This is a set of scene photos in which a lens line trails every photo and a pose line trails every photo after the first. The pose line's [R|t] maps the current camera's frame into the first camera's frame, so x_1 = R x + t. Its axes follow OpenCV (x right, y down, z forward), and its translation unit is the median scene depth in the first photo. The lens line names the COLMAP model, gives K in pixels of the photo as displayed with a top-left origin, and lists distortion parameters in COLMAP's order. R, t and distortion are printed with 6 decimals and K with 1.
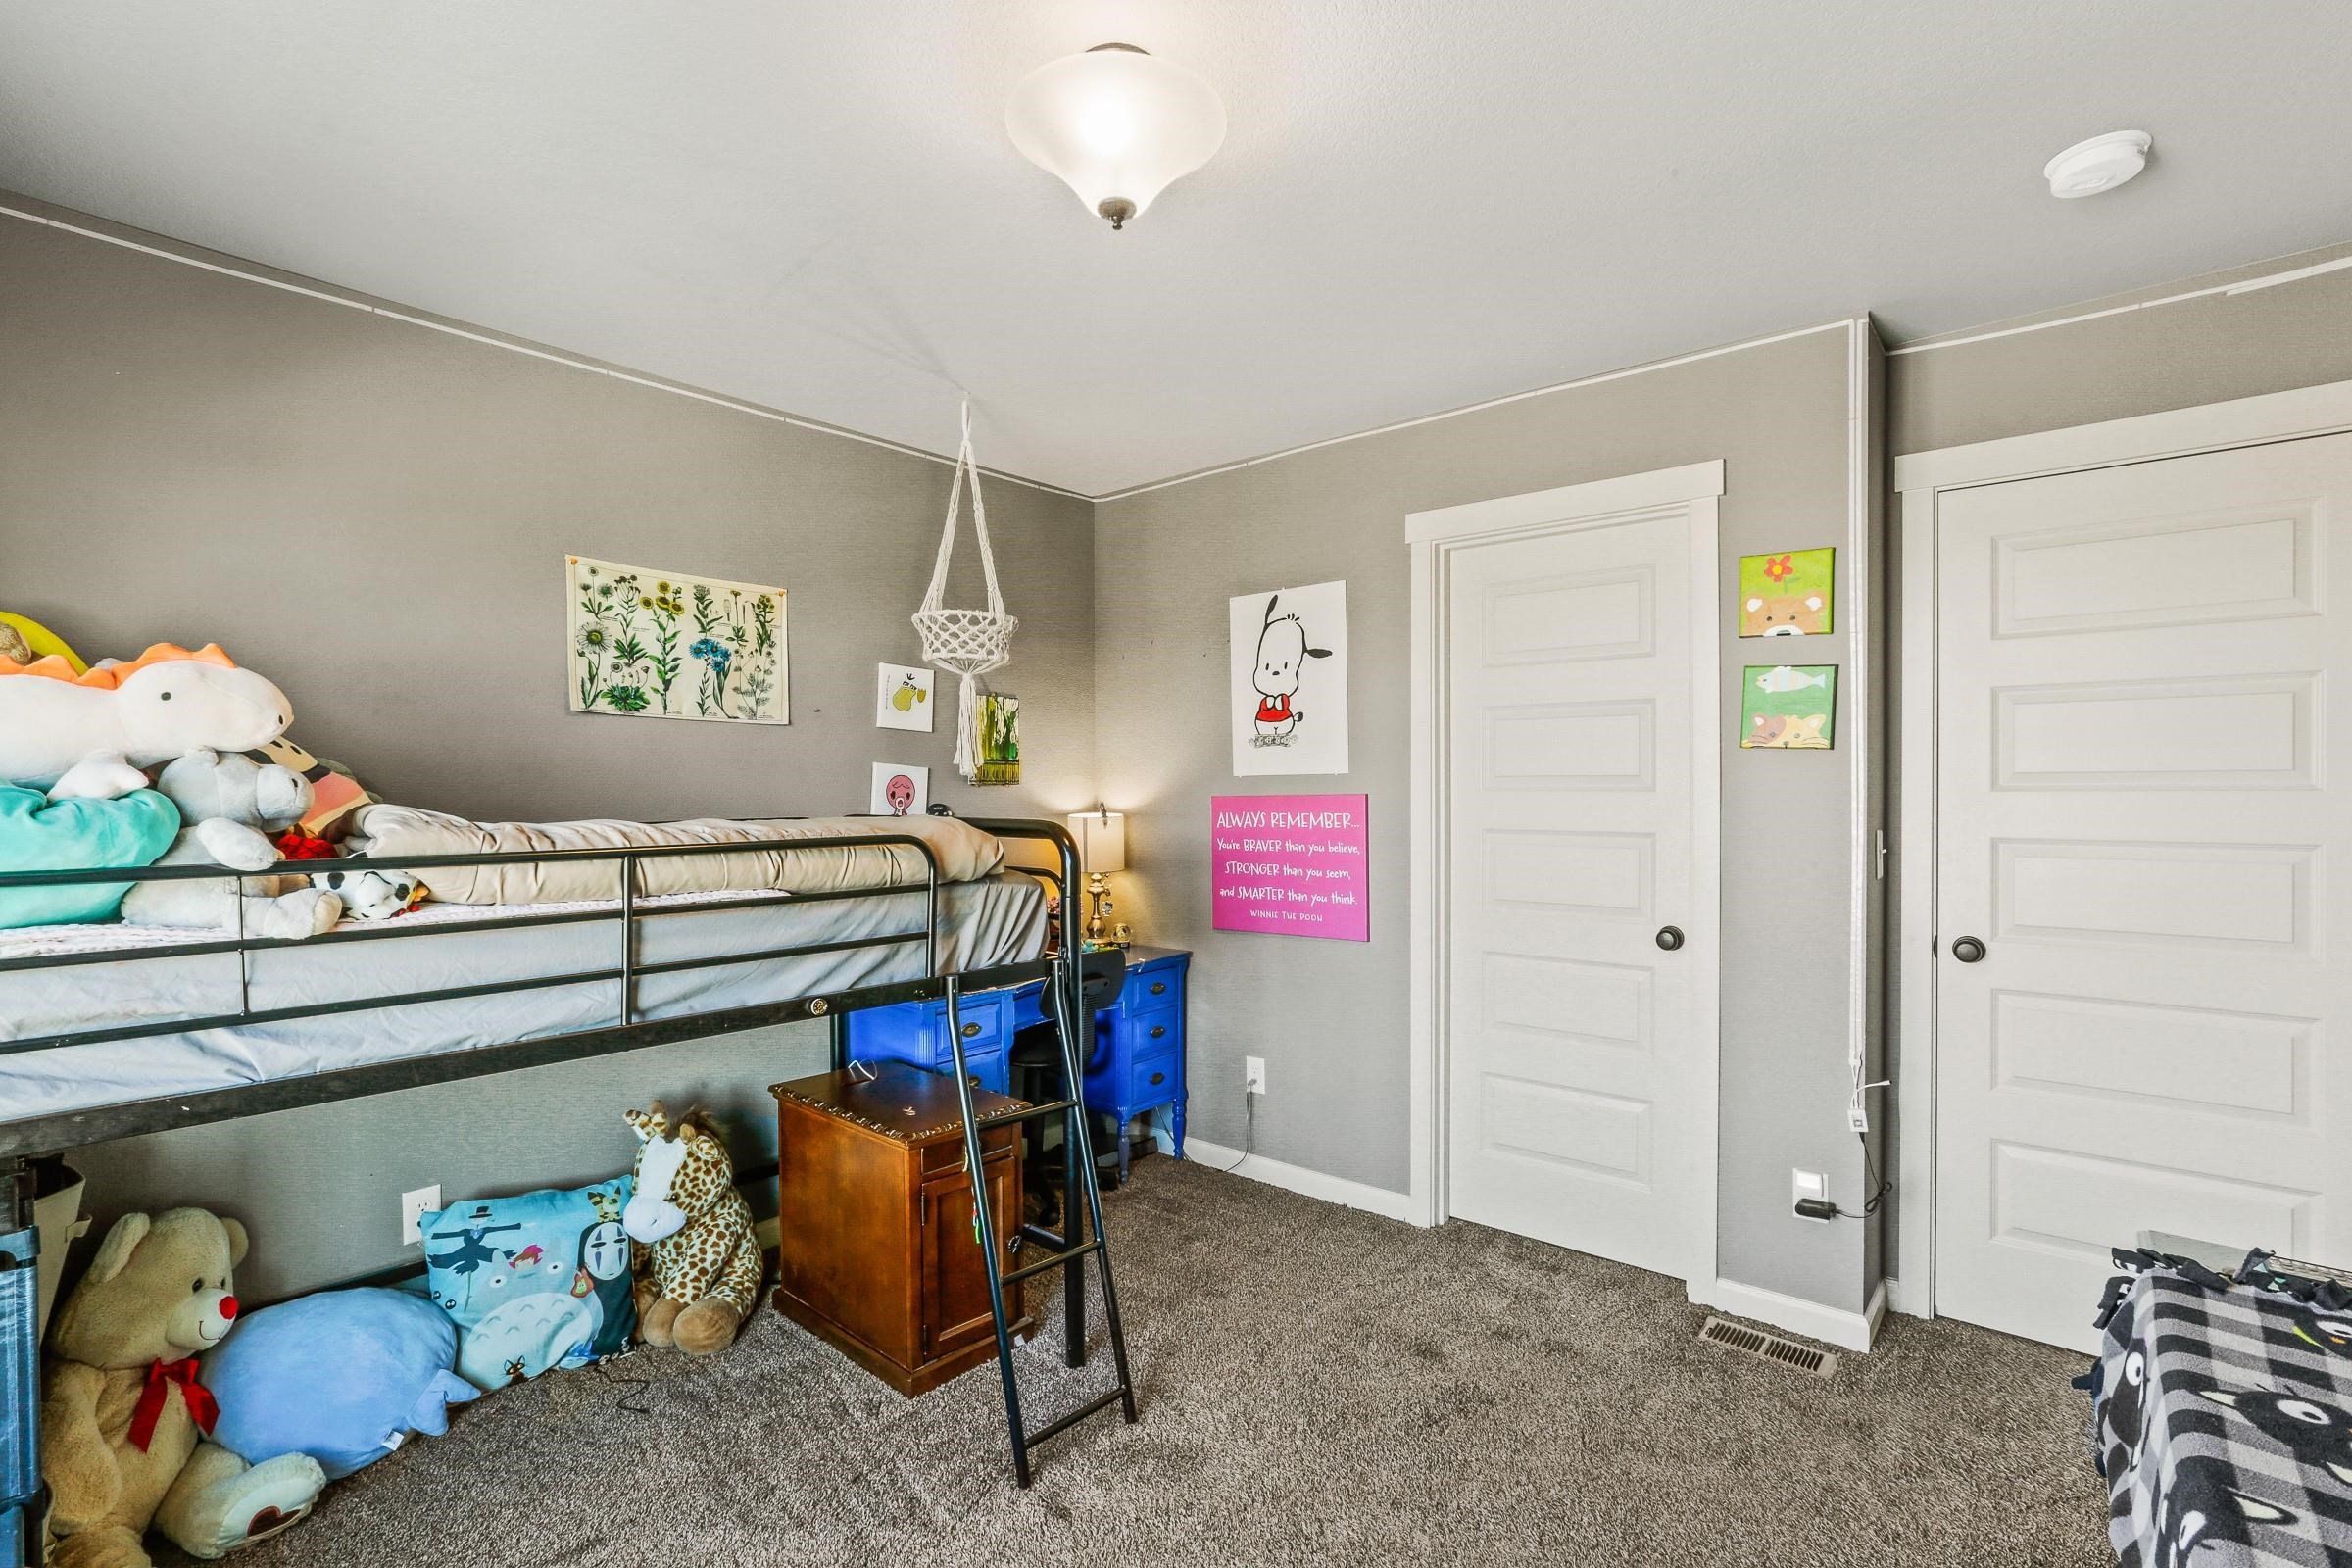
lens RADIAL K [[1071.8, 0, 1174.1], [0, 1071.8, 790.8], [0, 0, 1]] dist [-0.014410, 0.005456]
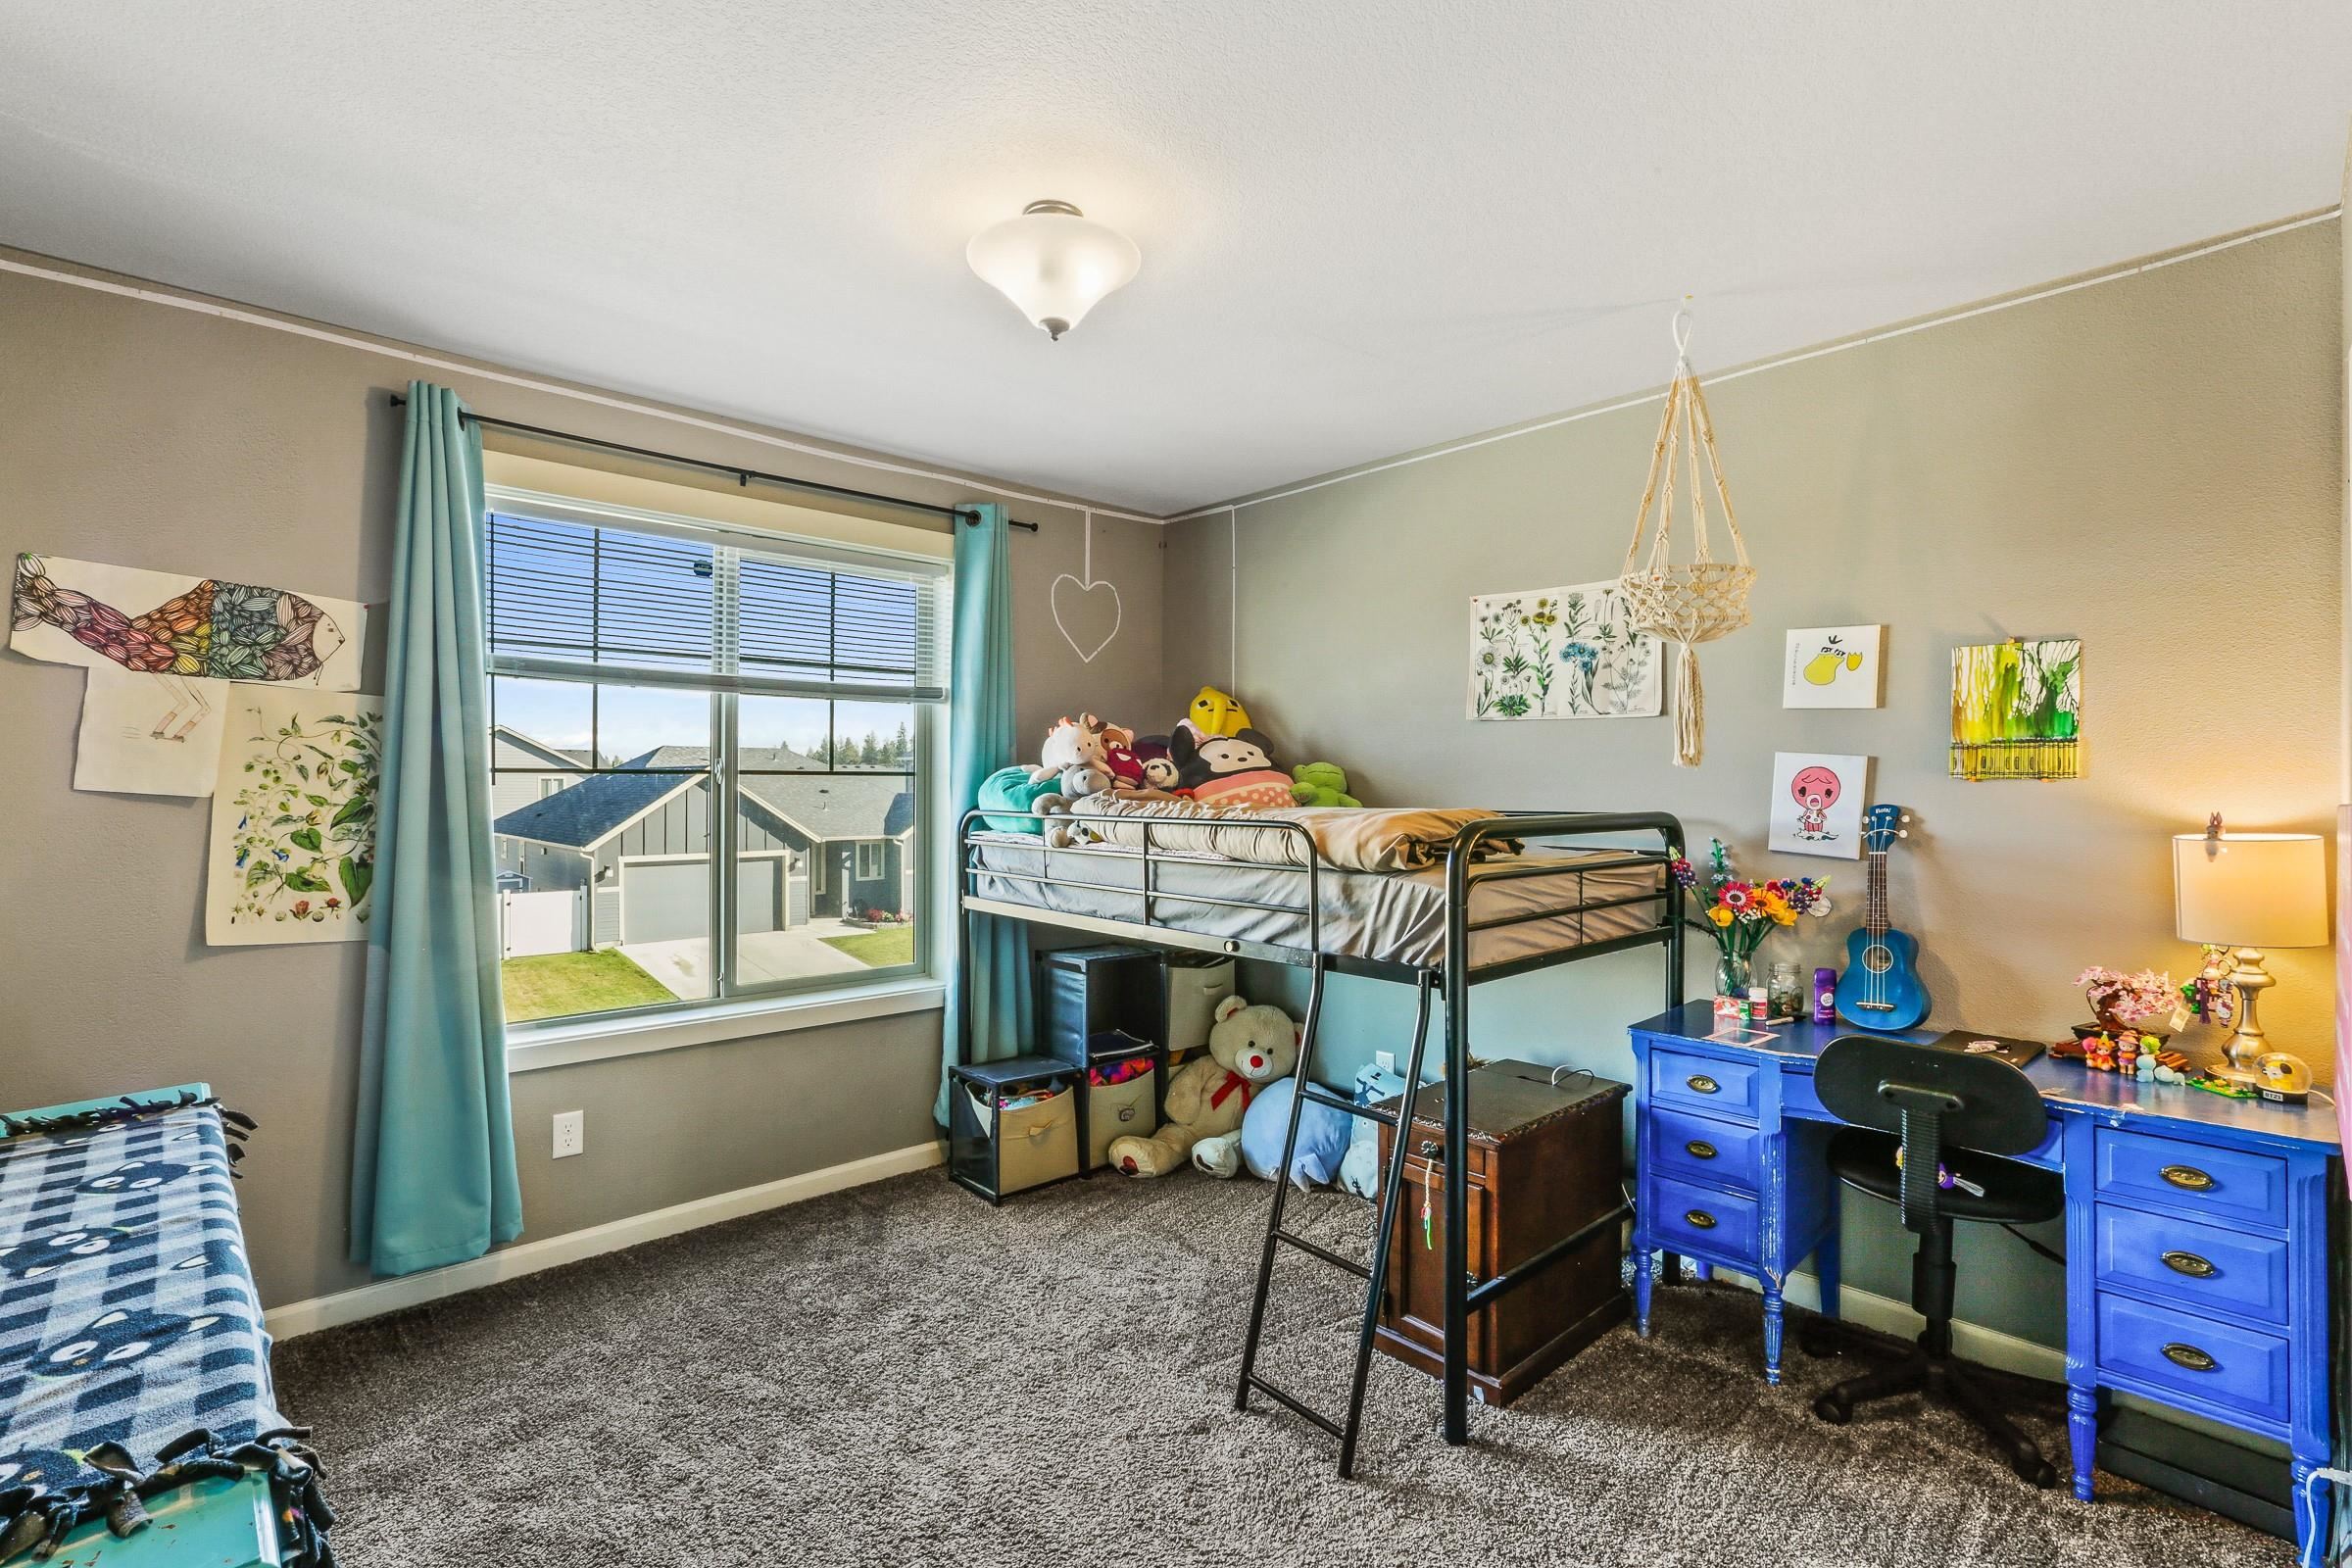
lens RADIAL K [[1071.8, 0, 1175.7], [0, 1071.8, 776.4], [0, 0, 1]] dist [-0.014410, 0.005456]
pose [[-0.099671, -0.001836, -0.995019, 0.679886], [-0.006451, 0.999978, -0.001199, -0.004152], [0.995000, 0.006300, -0.099680, 0.725108]]
